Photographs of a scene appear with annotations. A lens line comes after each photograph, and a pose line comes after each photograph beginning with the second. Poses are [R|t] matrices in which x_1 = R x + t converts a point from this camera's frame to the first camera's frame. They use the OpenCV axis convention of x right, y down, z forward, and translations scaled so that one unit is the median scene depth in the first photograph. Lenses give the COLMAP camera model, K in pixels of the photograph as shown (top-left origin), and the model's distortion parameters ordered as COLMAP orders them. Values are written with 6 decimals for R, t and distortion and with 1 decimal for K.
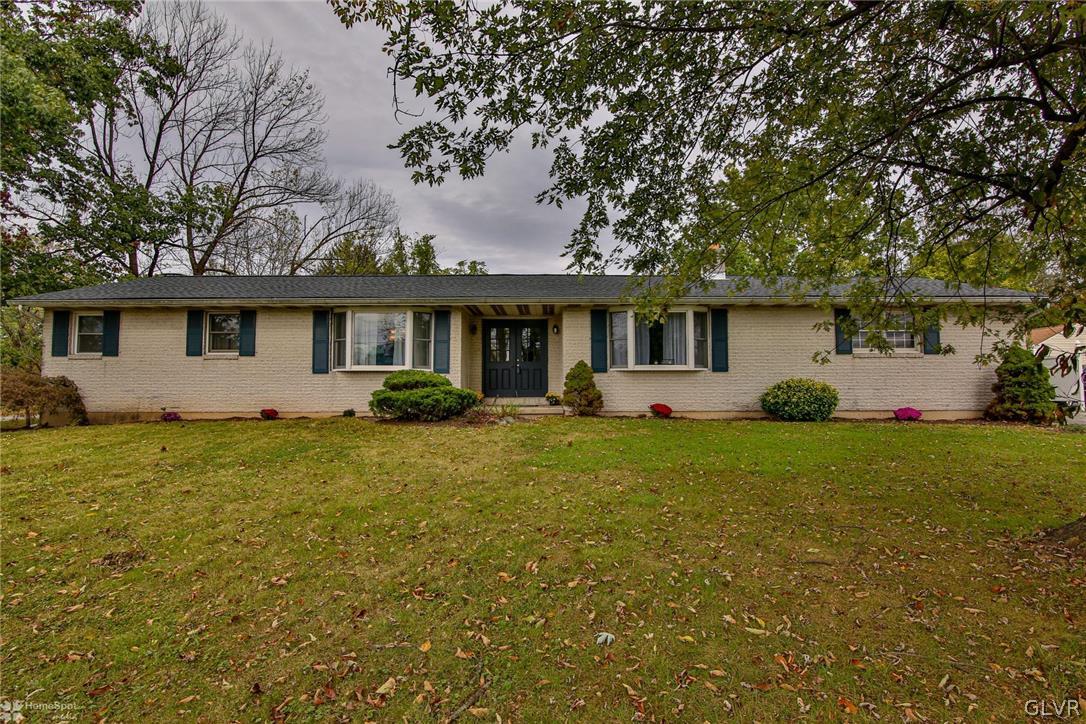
lens RADIAL K [[541.6, 0, 540.3], [0, 541.6, 366.0], [0, 0, 1]] dist [-0.019844, 0.000392]
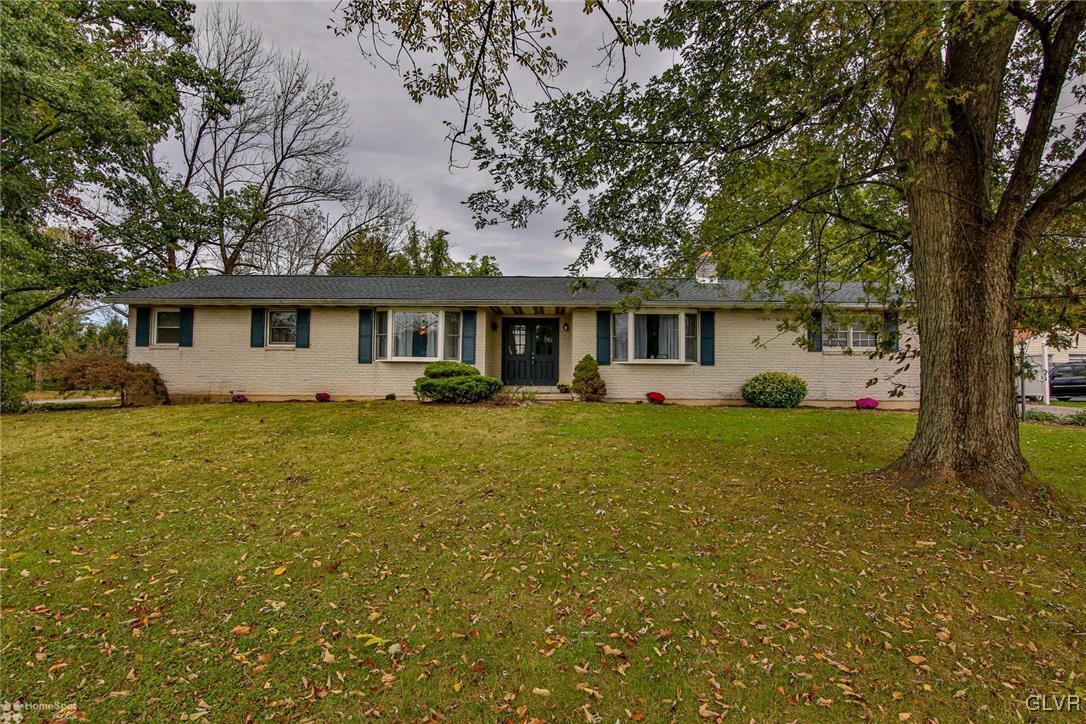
lens RADIAL K [[537.4, 0, 540.9], [0, 537.4, 361.6], [0, 0, 1]] dist [-0.017242, 0.000437]
pose [[0.999879, 0.010460, -0.011520, -0.012590], [-0.010370, 0.999915, 0.007842, -0.002834], [0.011601, -0.007722, 0.999903, -0.158822]]
